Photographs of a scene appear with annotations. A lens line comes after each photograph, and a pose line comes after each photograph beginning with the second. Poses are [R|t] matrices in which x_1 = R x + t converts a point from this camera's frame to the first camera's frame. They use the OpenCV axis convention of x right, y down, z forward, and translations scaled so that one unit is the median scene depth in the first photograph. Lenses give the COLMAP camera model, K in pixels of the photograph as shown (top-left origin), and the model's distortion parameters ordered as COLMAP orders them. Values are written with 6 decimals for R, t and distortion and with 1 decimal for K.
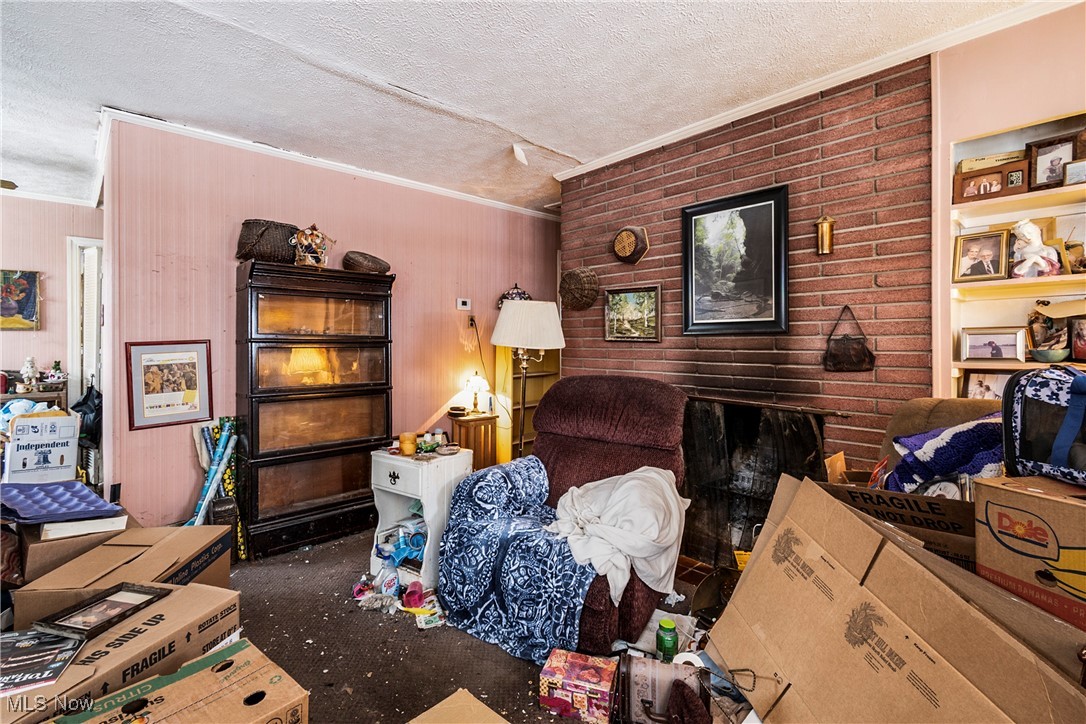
lens RADIAL K [[479.7, 0, 543.0], [0, 479.7, 362.0], [0, 0, 1]] dist [0.006649, -0.000799]
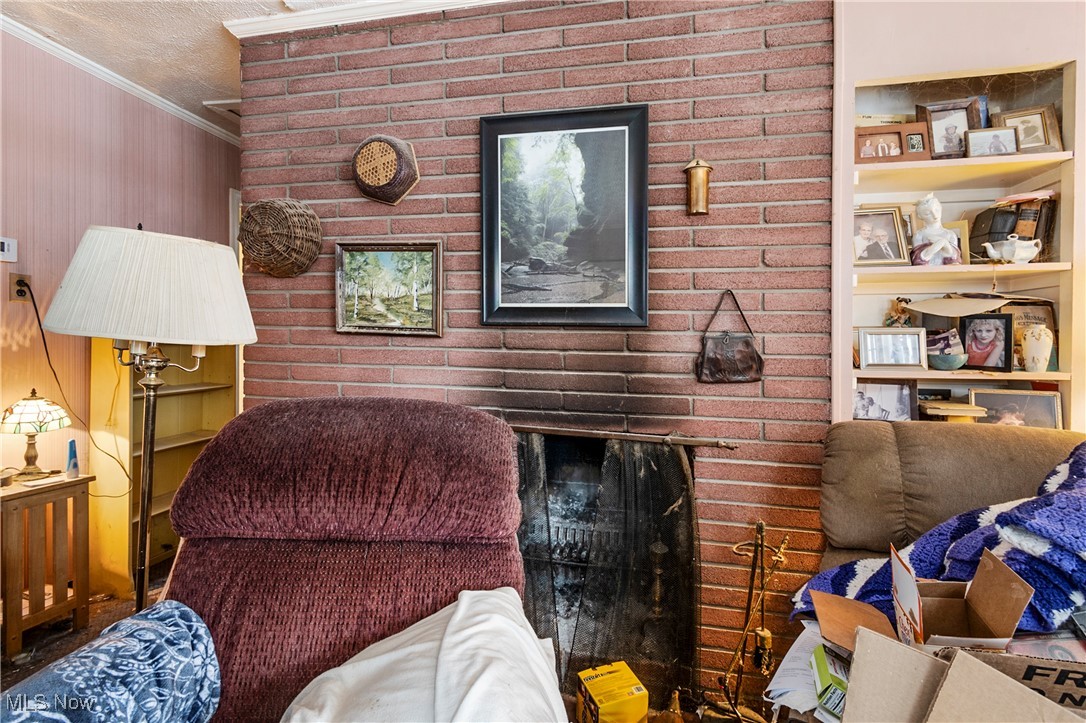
lens RADIAL K [[479.7, 0, 543.0], [0, 479.7, 361.5], [0, 0, 1]] dist [0.006649, -0.000799]
pose [[0.816671, -0.004331, 0.577088, 0.000622], [0.004348, 0.999990, 0.001351, -0.012048], [-0.577087, 0.001406, 0.816681, 0.495531]]
